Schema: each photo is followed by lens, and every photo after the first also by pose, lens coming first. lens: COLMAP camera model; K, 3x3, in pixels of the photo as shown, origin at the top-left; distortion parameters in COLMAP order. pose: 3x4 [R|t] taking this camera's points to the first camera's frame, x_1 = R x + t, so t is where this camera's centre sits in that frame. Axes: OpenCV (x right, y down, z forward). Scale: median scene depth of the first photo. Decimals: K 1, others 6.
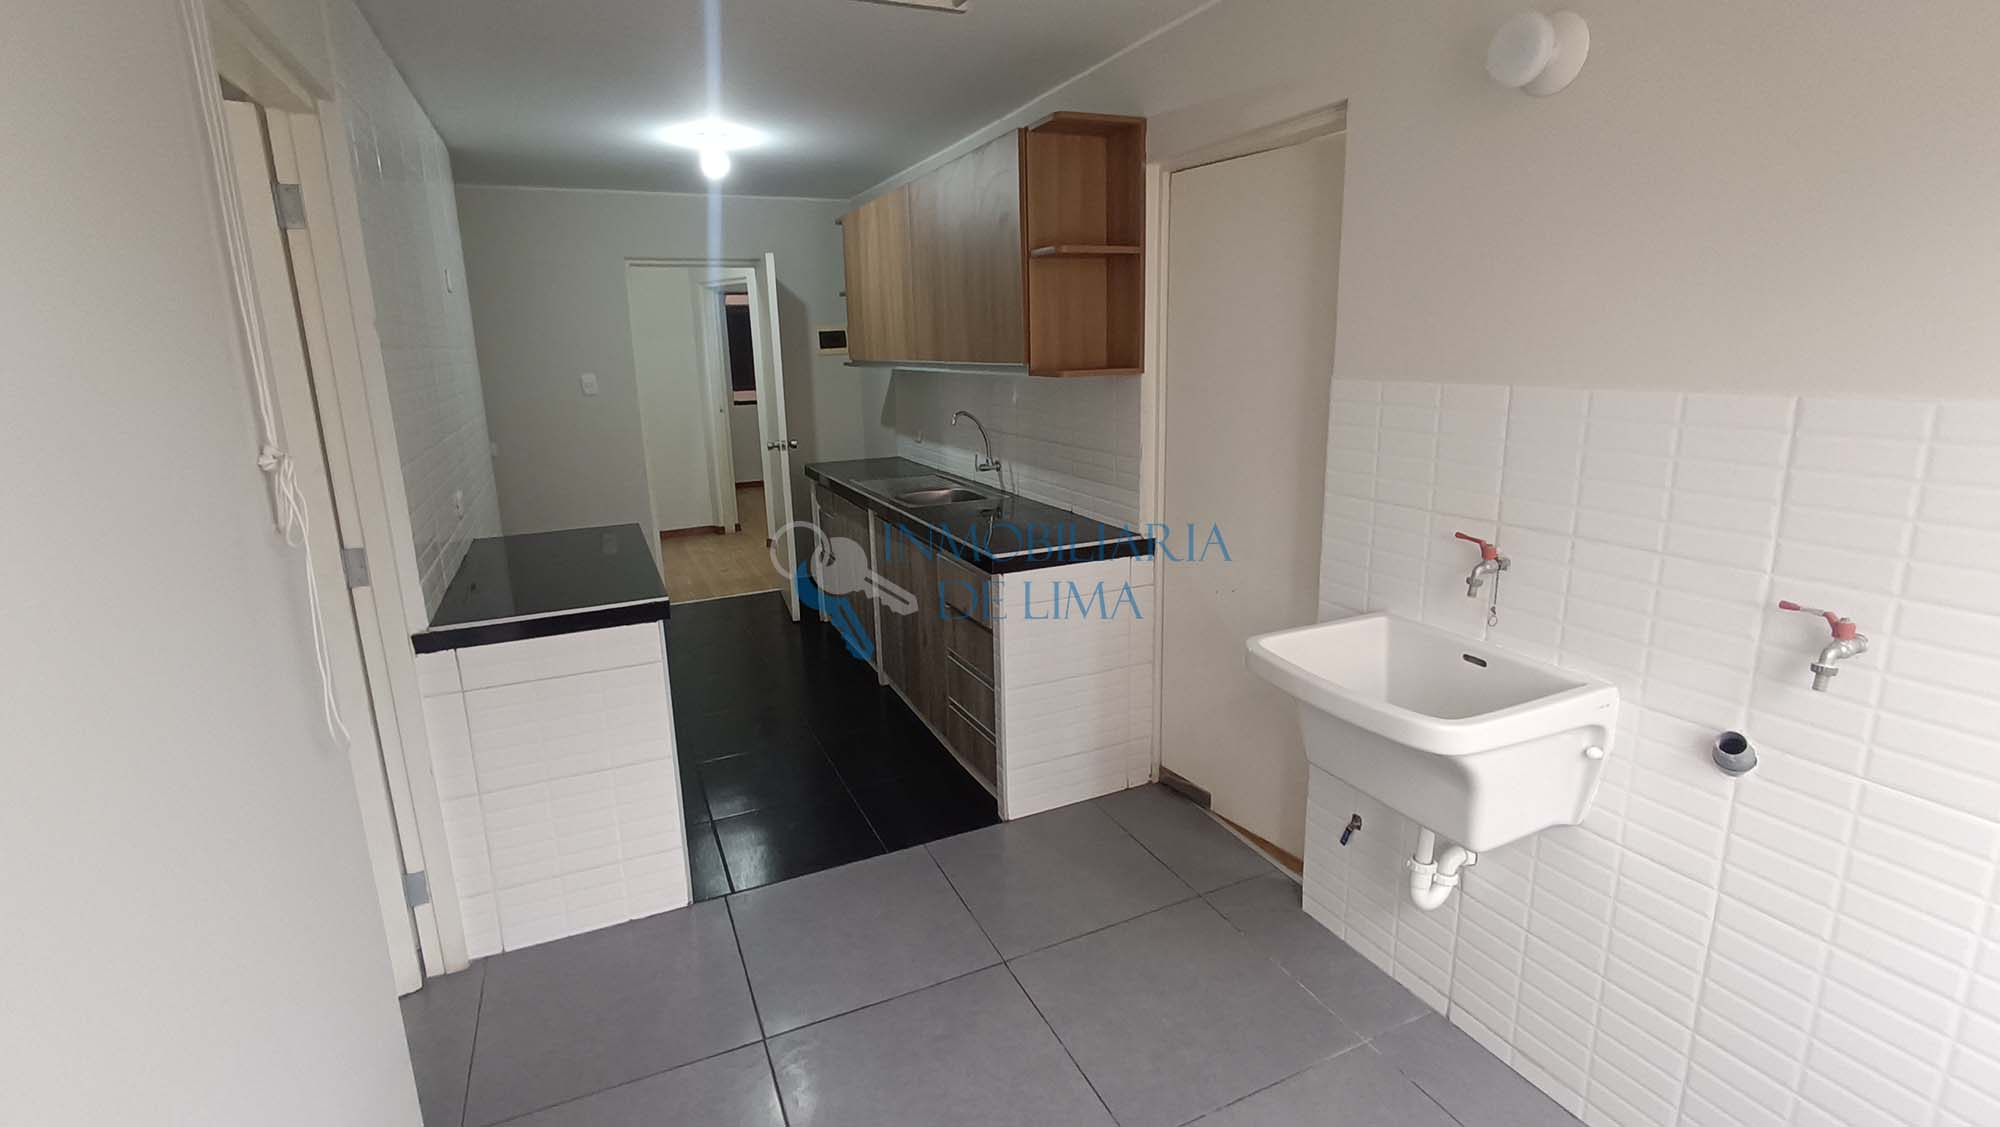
lens RADIAL K [[922.4, 0, 1007.2], [0, 922.4, 561.8], [0, 0, 1]] dist [-0.013151, -0.001128]
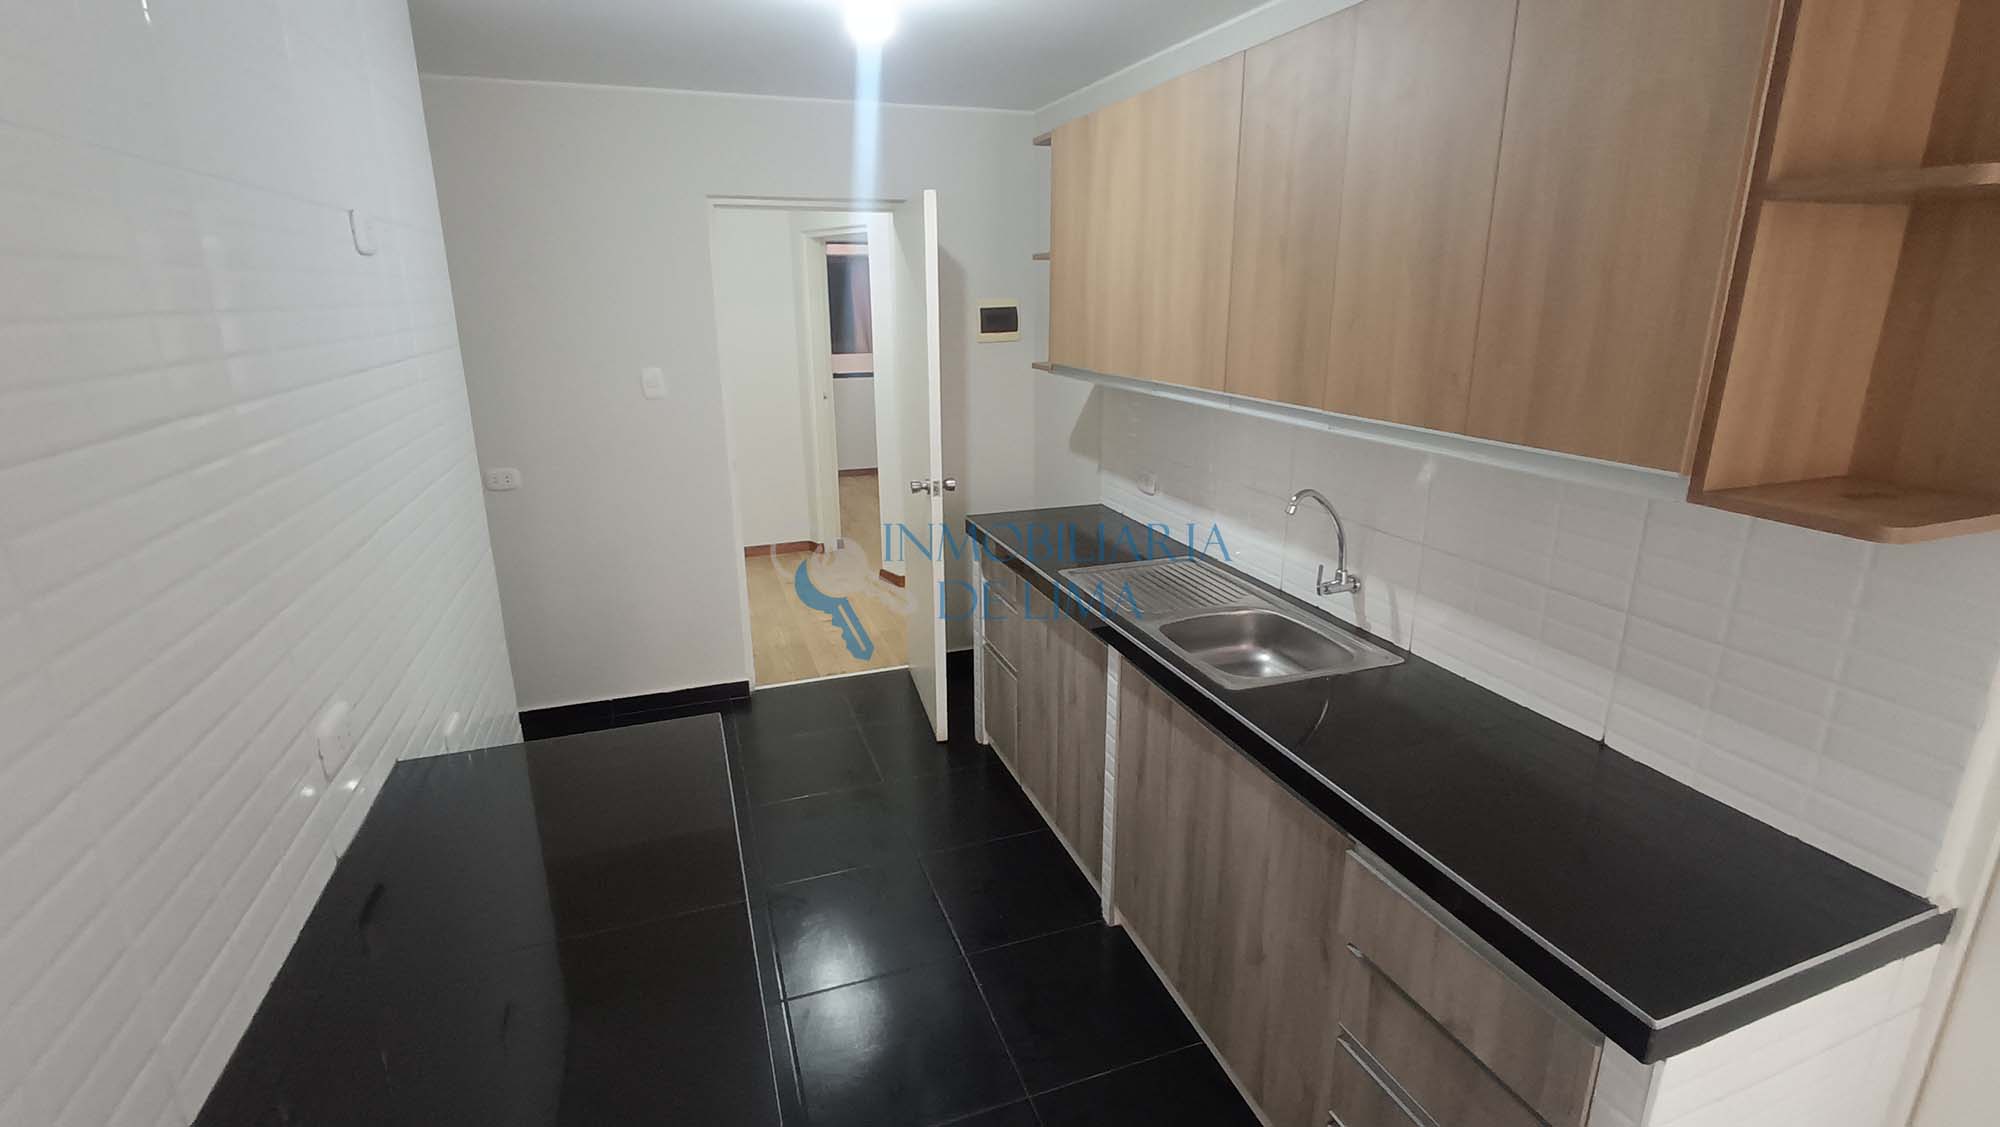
lens RADIAL K [[922.4, 0, 997.9], [0, 922.4, 557.0], [0, 0, 1]] dist [-0.013151, -0.001128]
pose [[0.995645, 0.040382, -0.084031, -0.140898], [-0.036238, 0.998078, 0.050269, -0.111496], [0.085900, -0.047005, 0.995194, 0.345518]]
